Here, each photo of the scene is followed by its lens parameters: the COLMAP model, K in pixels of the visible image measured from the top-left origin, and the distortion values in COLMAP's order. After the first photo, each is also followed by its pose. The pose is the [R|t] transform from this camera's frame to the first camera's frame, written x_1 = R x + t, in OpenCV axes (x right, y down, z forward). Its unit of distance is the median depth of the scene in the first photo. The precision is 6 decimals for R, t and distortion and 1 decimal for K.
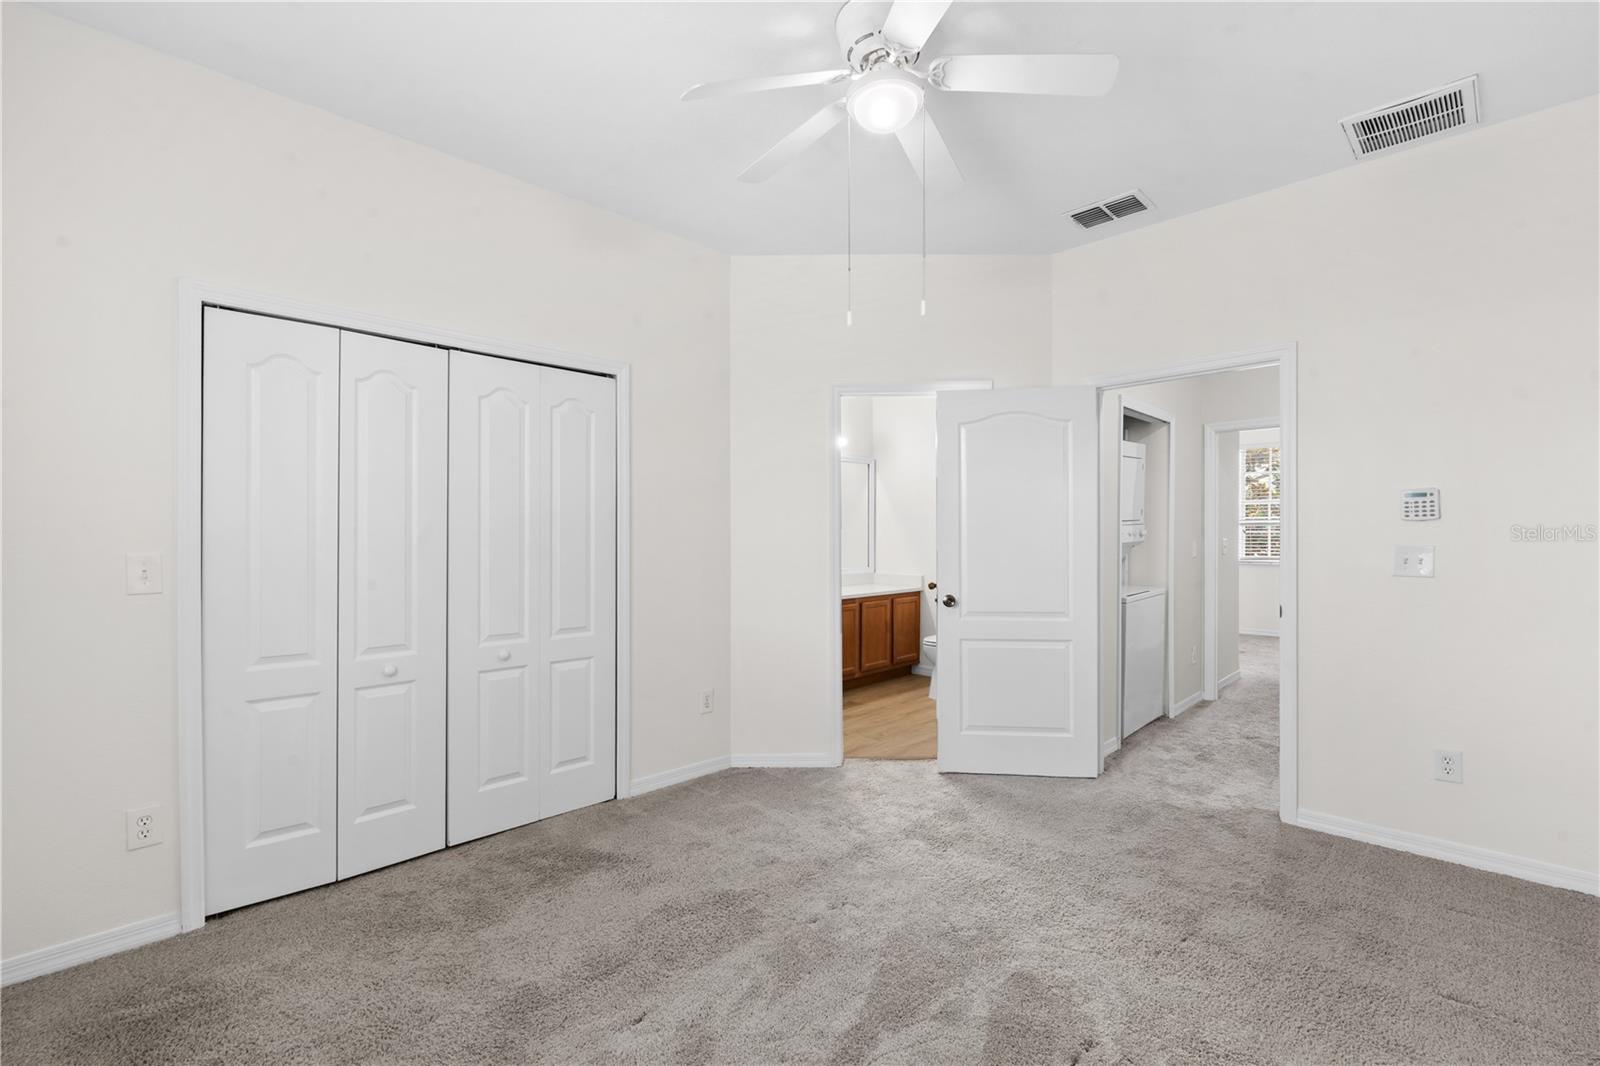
lens RADIAL K [[742.6, 0, 803.4], [0, 742.6, 533.9], [0, 0, 1]] dist [-0.000755, -0.000029]
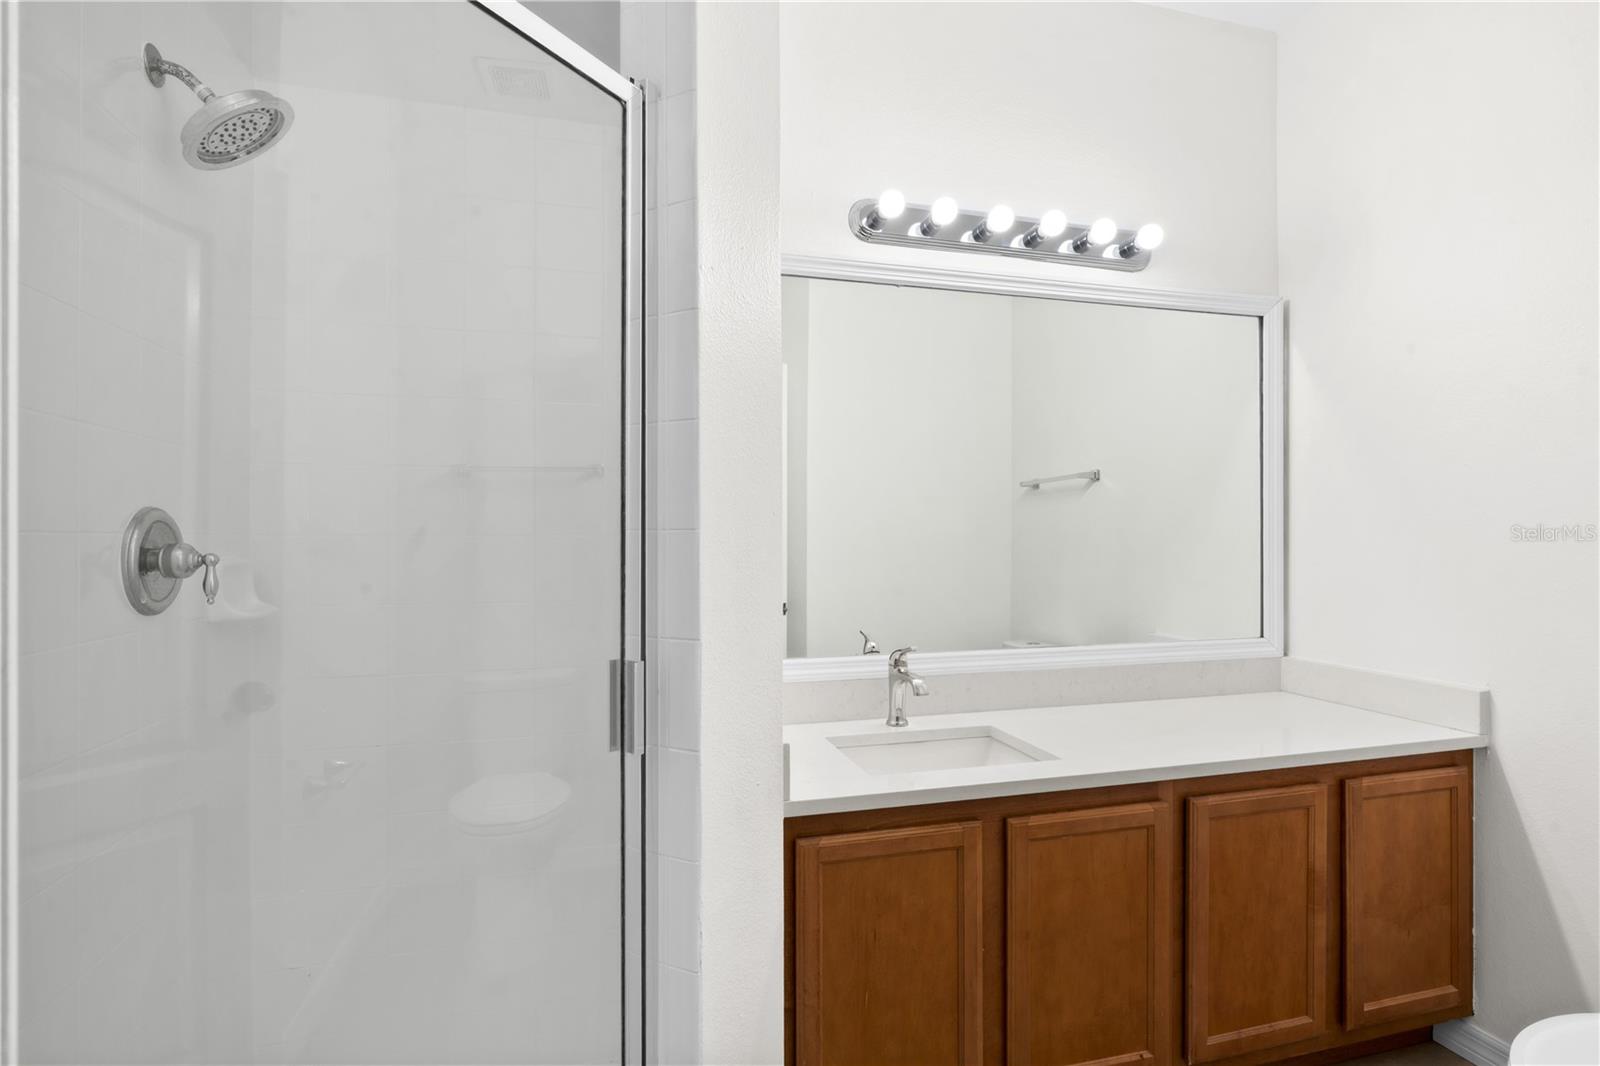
lens RADIAL K [[778.2, 0, 797.4], [0, 778.2, 534.9], [0, 0, 1]] dist [-0.000698, -0.000237]
pose [[0.861394, 0.000608, -0.507937, 0.094679], [-0.005029, 0.999960, -0.007331, 0.003420], [0.507913, 0.008869, 0.861363, 0.670146]]
